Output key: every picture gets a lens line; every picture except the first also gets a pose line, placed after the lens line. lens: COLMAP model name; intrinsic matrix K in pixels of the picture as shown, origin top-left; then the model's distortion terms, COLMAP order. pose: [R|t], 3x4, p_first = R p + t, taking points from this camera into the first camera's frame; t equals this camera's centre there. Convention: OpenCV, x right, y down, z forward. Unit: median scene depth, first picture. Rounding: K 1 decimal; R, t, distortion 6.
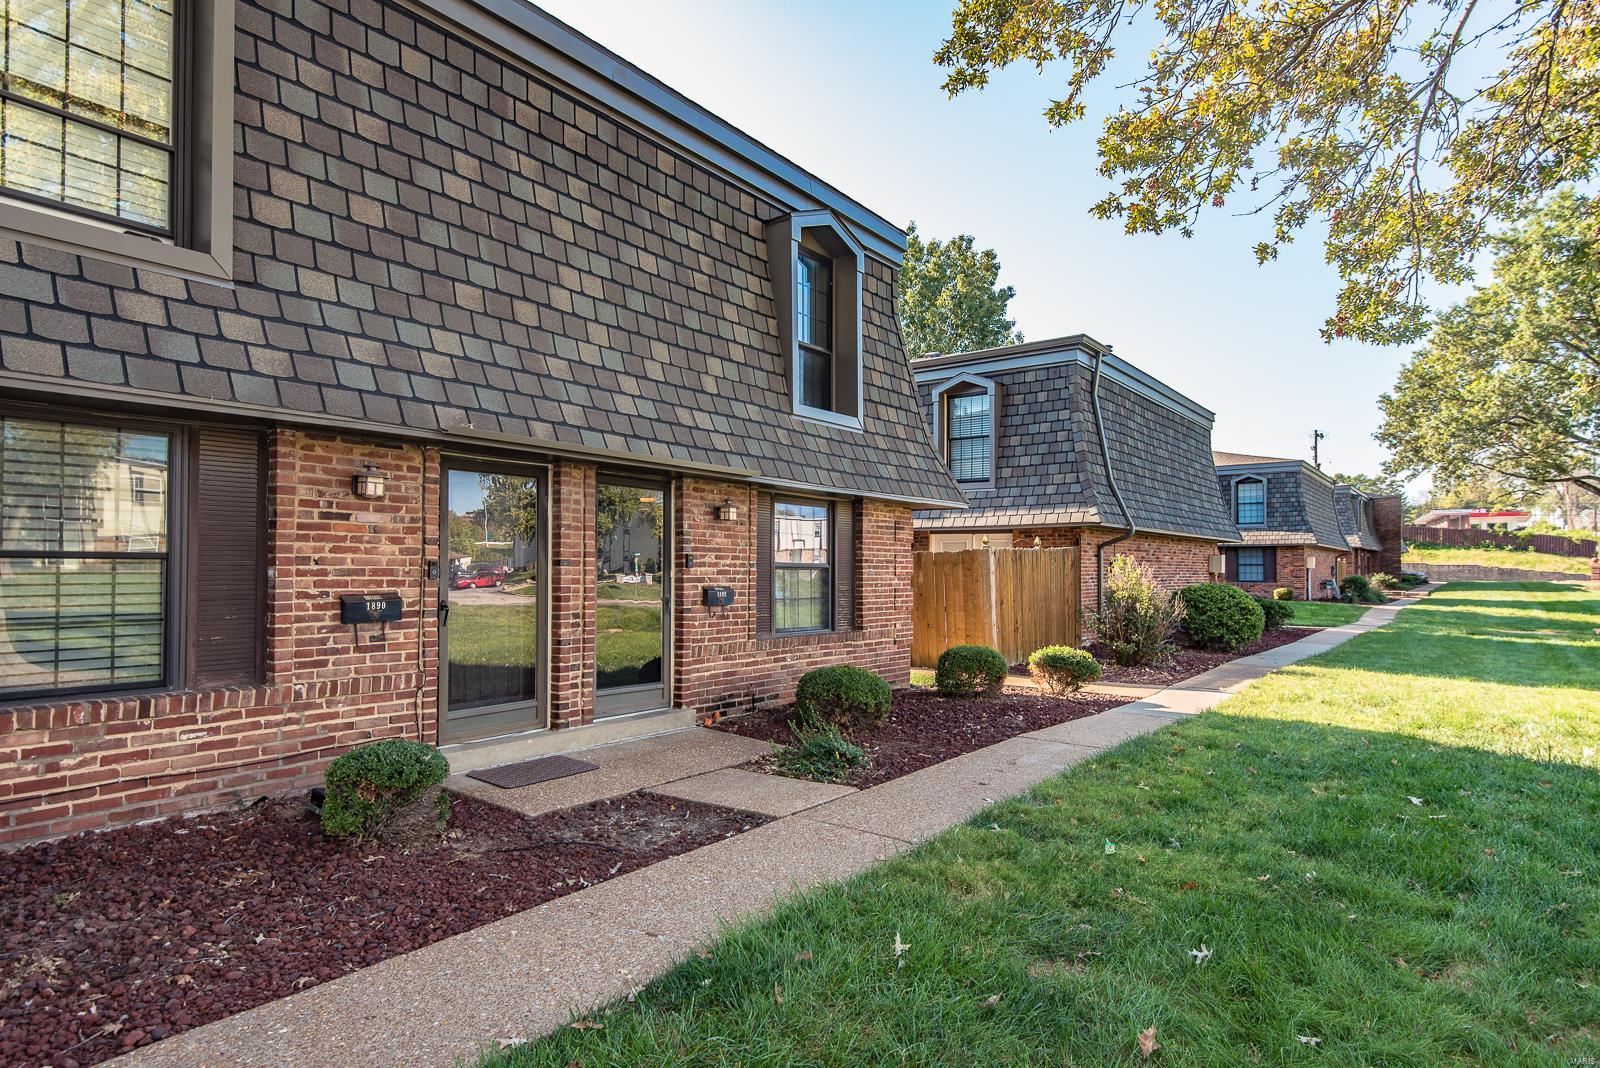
lens RADIAL K [[902.6, 0, 797.4], [0, 902.6, 535.7], [0, 0, 1]] dist [0.025908, -0.007517]
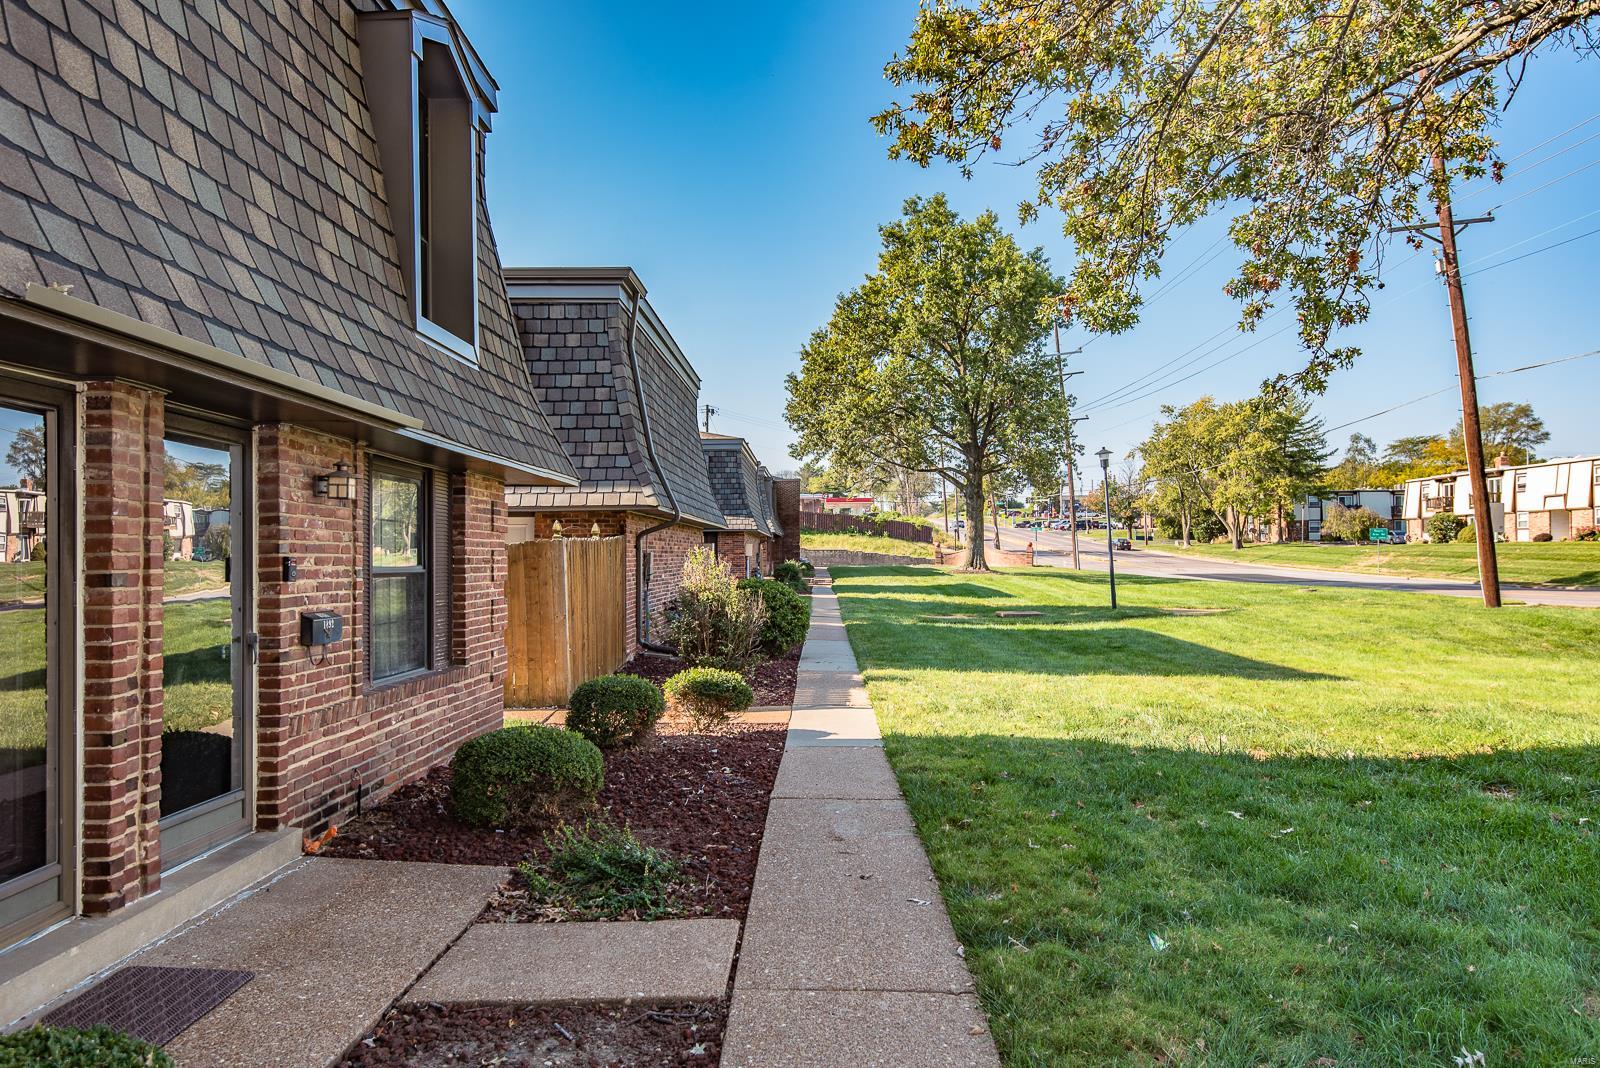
lens RADIAL K [[1121.2, 0, 805.4], [0, 1121.2, 521.0], [0, 0, 1]] dist [0.024188, -0.024141]
pose [[0.801391, 0.013142, 0.597997, -0.258424], [-0.017370, 0.999848, 0.001304, -0.008438], [-0.597889, -0.011432, 0.801497, 0.212171]]
